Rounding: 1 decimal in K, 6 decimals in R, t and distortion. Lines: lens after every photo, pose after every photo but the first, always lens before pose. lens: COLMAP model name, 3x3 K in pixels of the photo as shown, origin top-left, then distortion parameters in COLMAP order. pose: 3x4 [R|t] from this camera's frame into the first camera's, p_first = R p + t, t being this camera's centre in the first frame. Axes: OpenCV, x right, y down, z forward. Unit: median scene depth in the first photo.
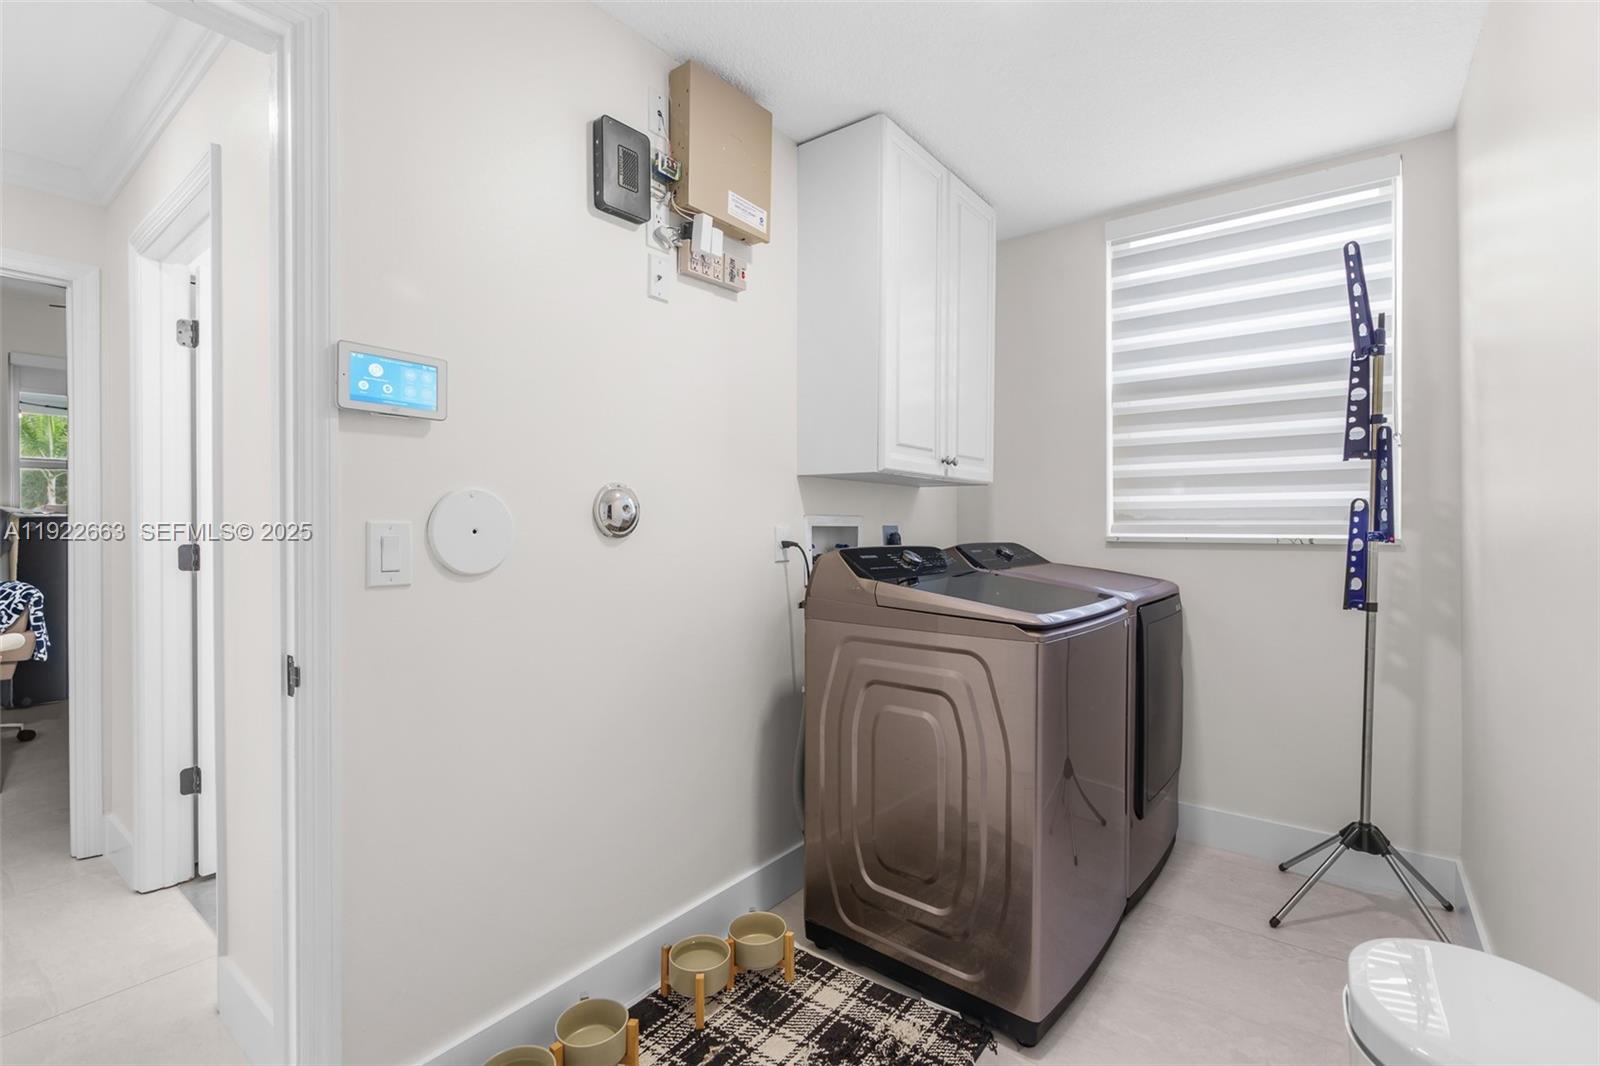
lens RADIAL K [[721.3, 0, 797.5], [0, 721.3, 532.9], [0, 0, 1]] dist [-0.016716, -0.000209]
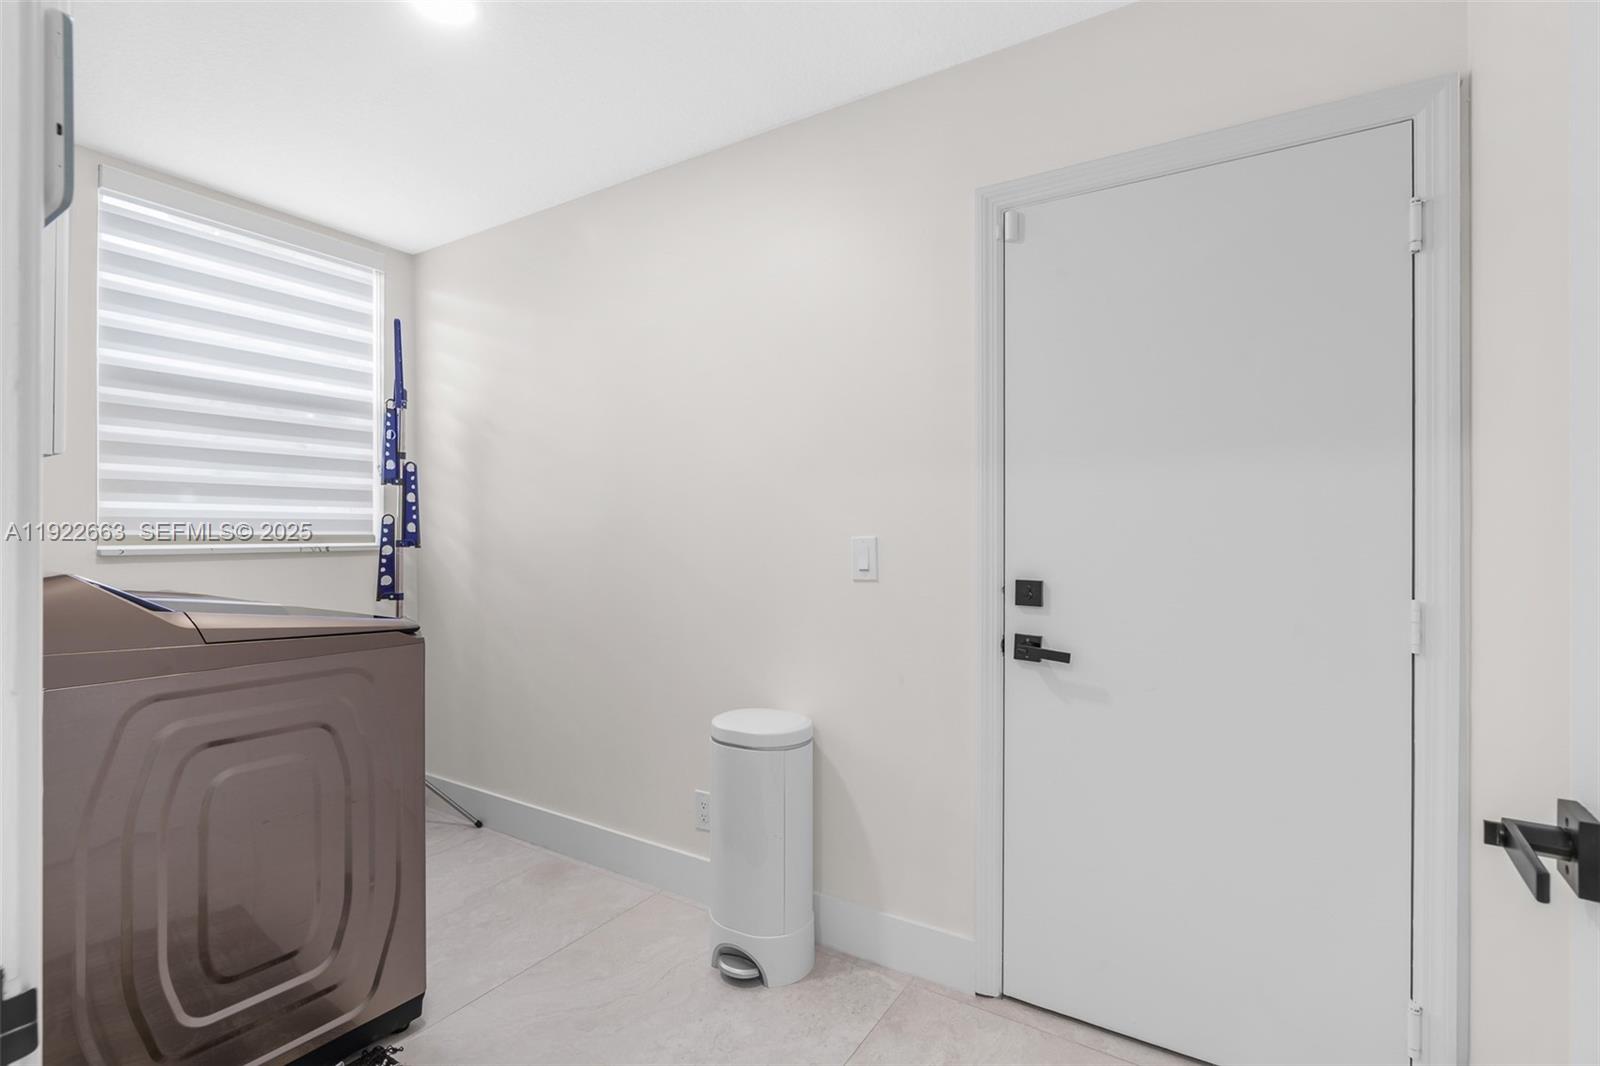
lens RADIAL K [[721.3, 0, 797.5], [0, 721.3, 533.4], [0, 0, 1]] dist [-0.016716, -0.000209]
pose [[-0.114747, 0.002760, 0.993391, -0.601645], [0.012866, 0.999916, -0.001292, -0.002525], [-0.993311, 0.012632, -0.114773, 0.409232]]
